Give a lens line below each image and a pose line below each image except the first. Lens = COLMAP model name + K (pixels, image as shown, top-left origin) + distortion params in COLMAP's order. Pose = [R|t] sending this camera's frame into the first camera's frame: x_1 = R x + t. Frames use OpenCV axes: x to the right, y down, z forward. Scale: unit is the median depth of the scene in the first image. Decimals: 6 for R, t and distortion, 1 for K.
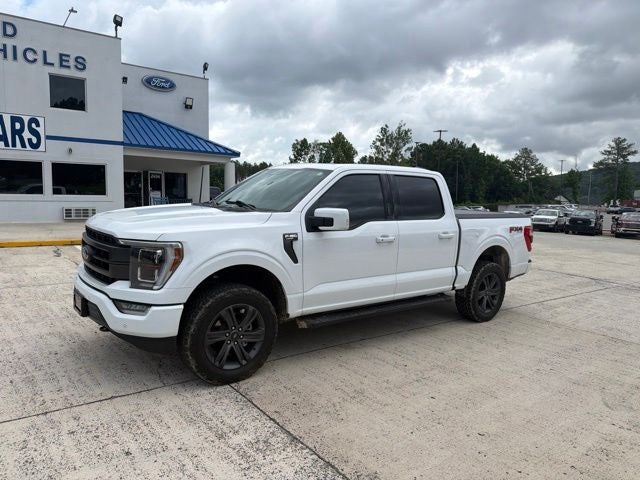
lens RADIAL K [[447.3, 0, 318.5], [0, 447.3, 242.8], [0, 0, 1]] dist [0.047012, -0.057386]
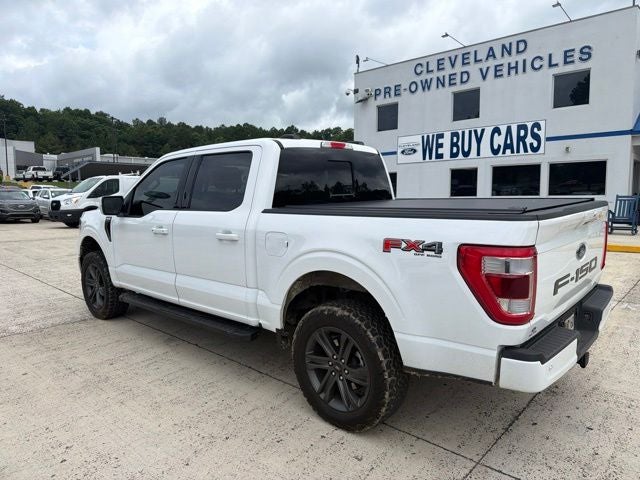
lens RADIAL K [[449.3, 0, 322.7], [0, 449.3, 237.3], [0, 0, 1]] dist [0.048366, -0.067174]
pose [[0.177941, 0.065283, -0.981873, 1.028024], [-0.089536, 0.994732, 0.049911, -0.064487], [0.979959, 0.079031, 0.182848, 1.081572]]
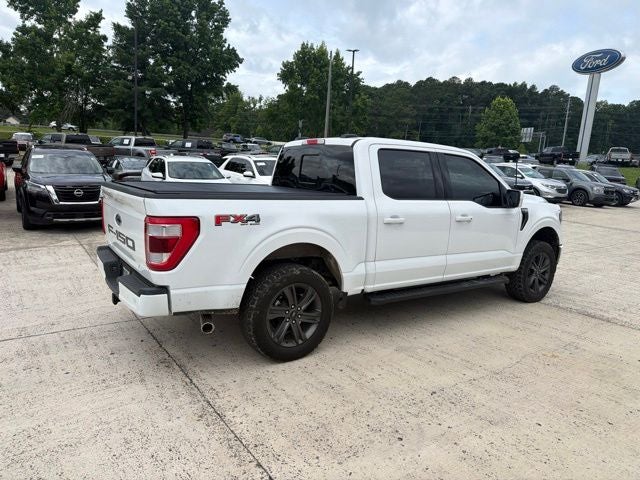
lens RADIAL K [[447.3, 0, 318.5], [0, 447.3, 242.8], [0, 0, 1]] dist [0.047012, -0.057386]
pose [[-0.994353, -0.096844, 0.043390, 0.152398], [-0.080934, 0.956531, 0.280176, -0.253620], [-0.068637, 0.275082, -0.958968, 2.229187]]
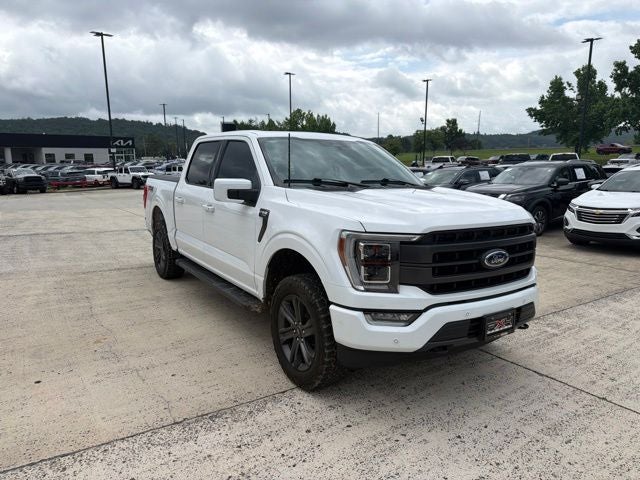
lens RADIAL K [[448.5, 0, 321.8], [0, 448.5, 244.6], [0, 0, 1]] dist [0.047631, -0.066258]
pose [[0.082235, -0.211308, 0.973954, -0.997200], [0.103498, 0.973791, 0.202534, -0.145161], [-0.991224, 0.084147, 0.101949, 0.946716]]
